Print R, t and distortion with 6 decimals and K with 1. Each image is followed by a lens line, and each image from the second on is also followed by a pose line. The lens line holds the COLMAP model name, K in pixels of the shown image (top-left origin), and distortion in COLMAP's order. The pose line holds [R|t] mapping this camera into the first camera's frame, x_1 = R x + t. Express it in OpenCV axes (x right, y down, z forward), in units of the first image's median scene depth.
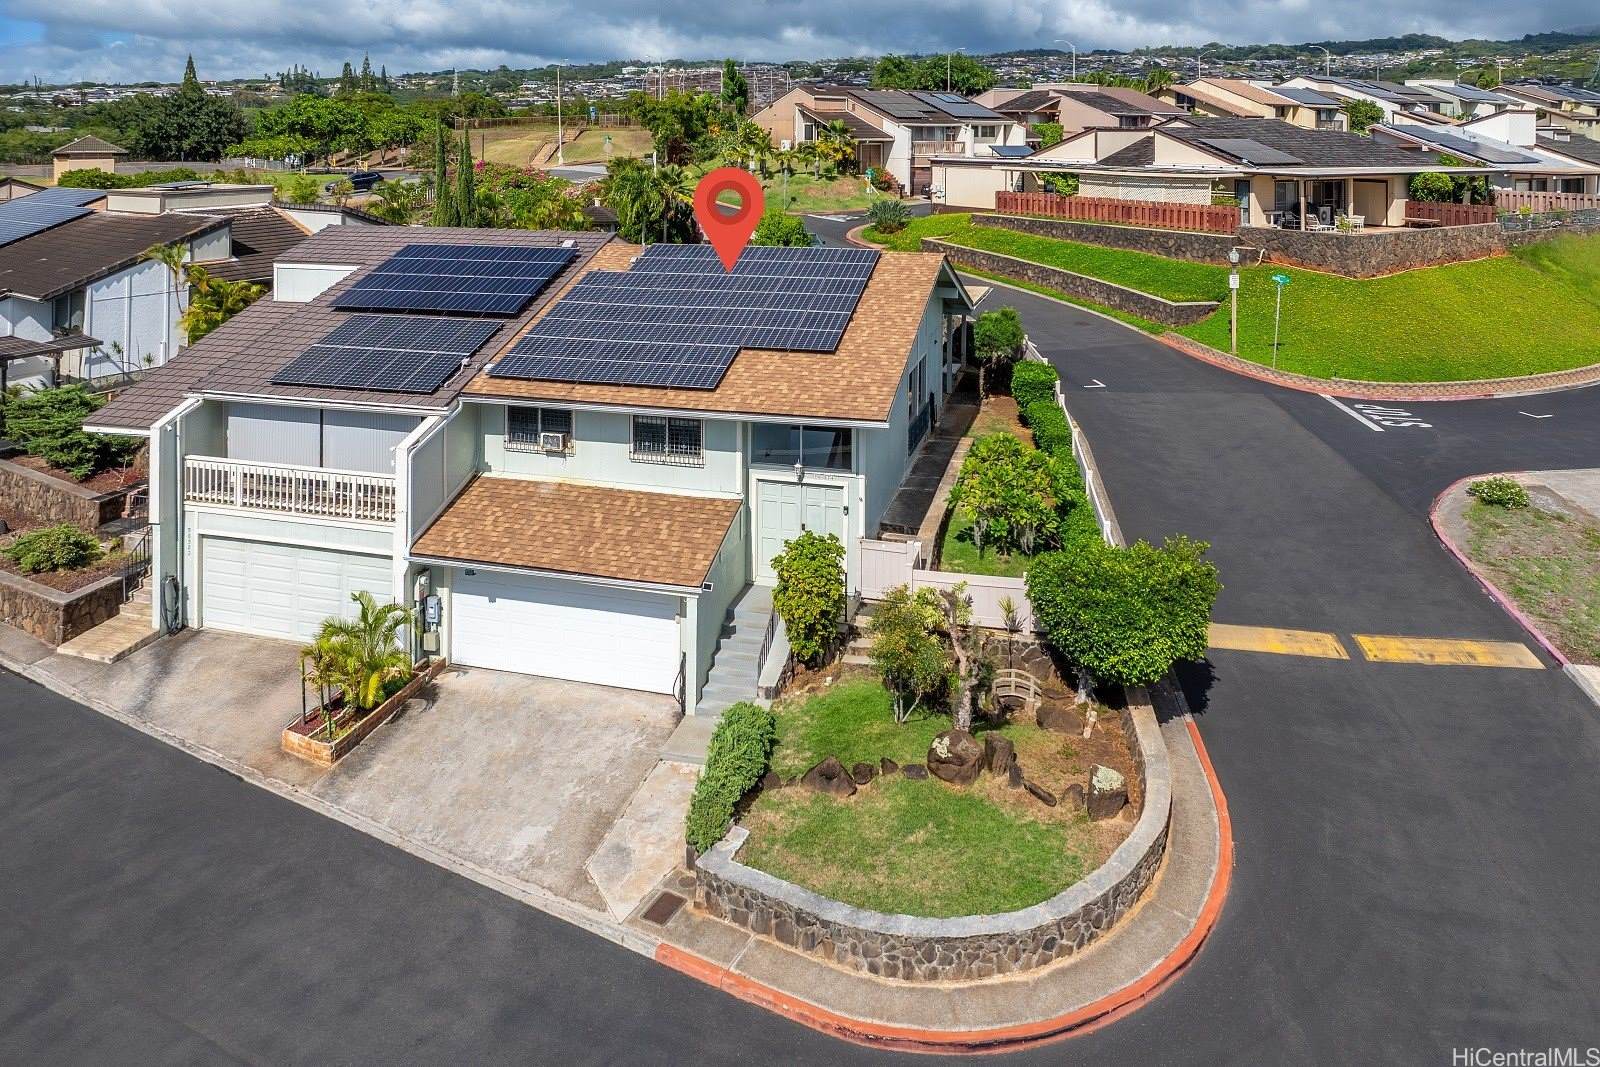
lens RADIAL K [[1122.8, 0, 800.9], [0, 1122.8, 179.1], [0, 0, 1]] dist [-0.017090, 0.000379]
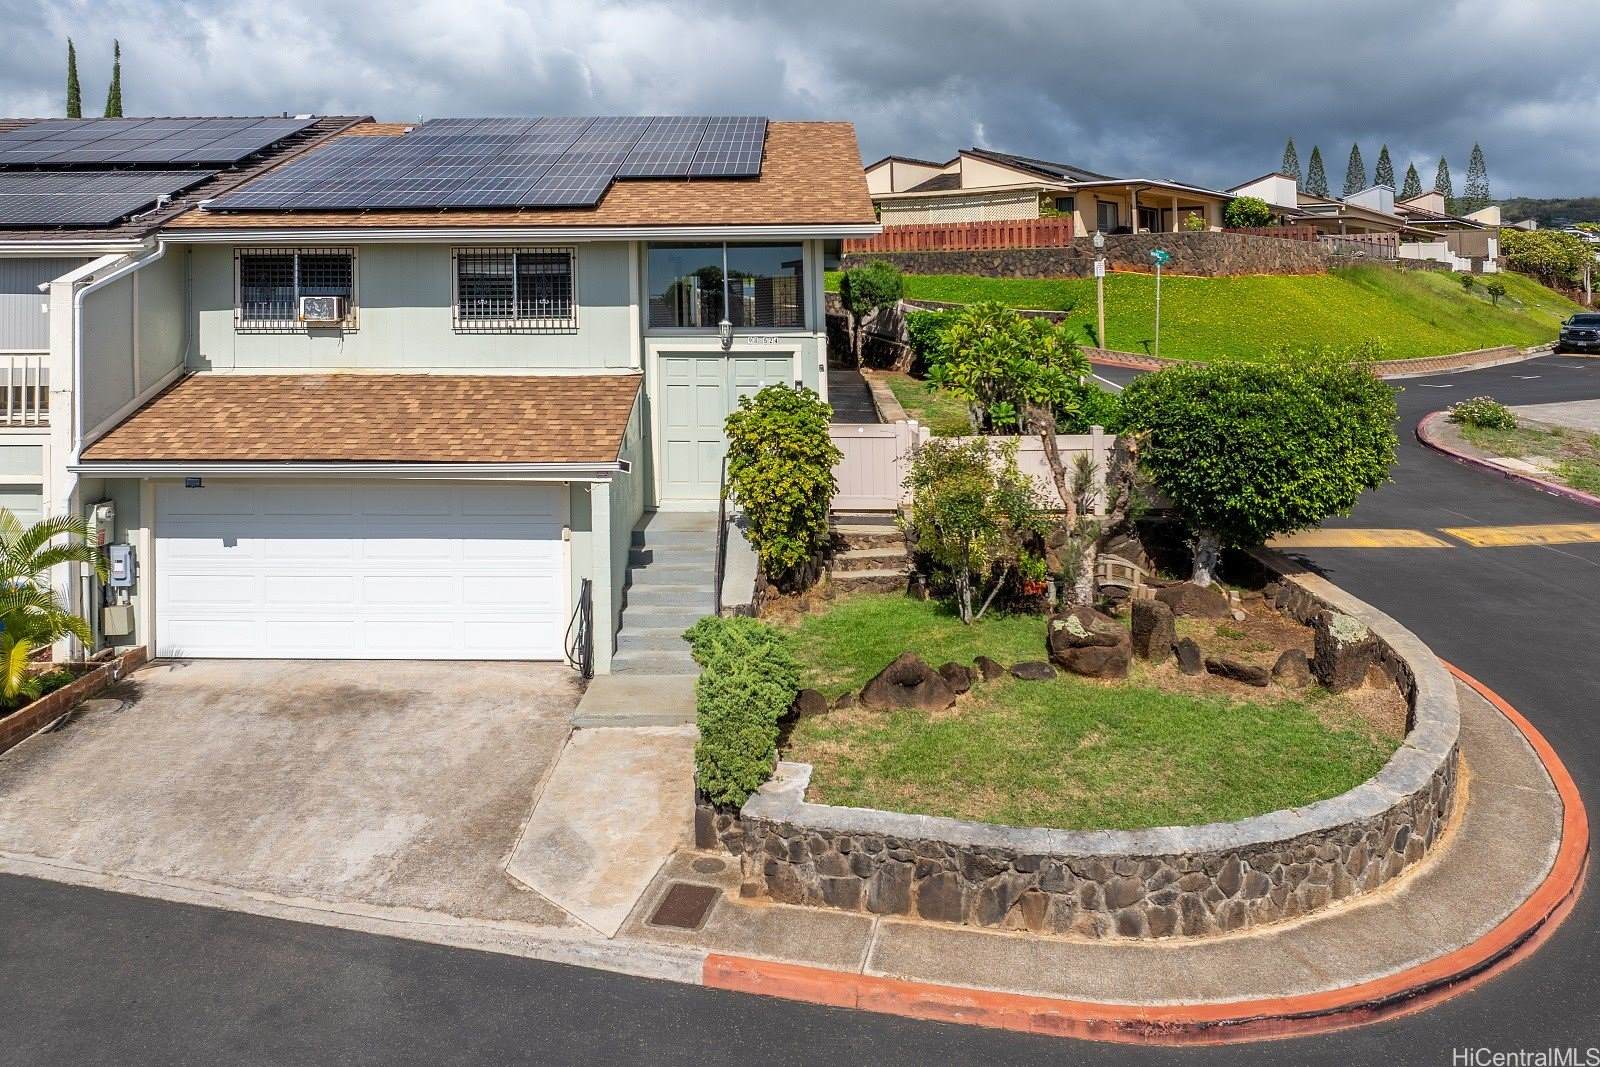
lens RADIAL K [[1218.1, 0, 800.8], [0, 1218.1, 318.1], [0, 0, 1]] dist [-0.035205, -0.001840]
pose [[0.966941, -0.009094, 0.254839, -0.163094], [0.012283, 0.999865, -0.010926, 0.299933], [-0.254705, 0.013695, 0.966922, 0.340406]]
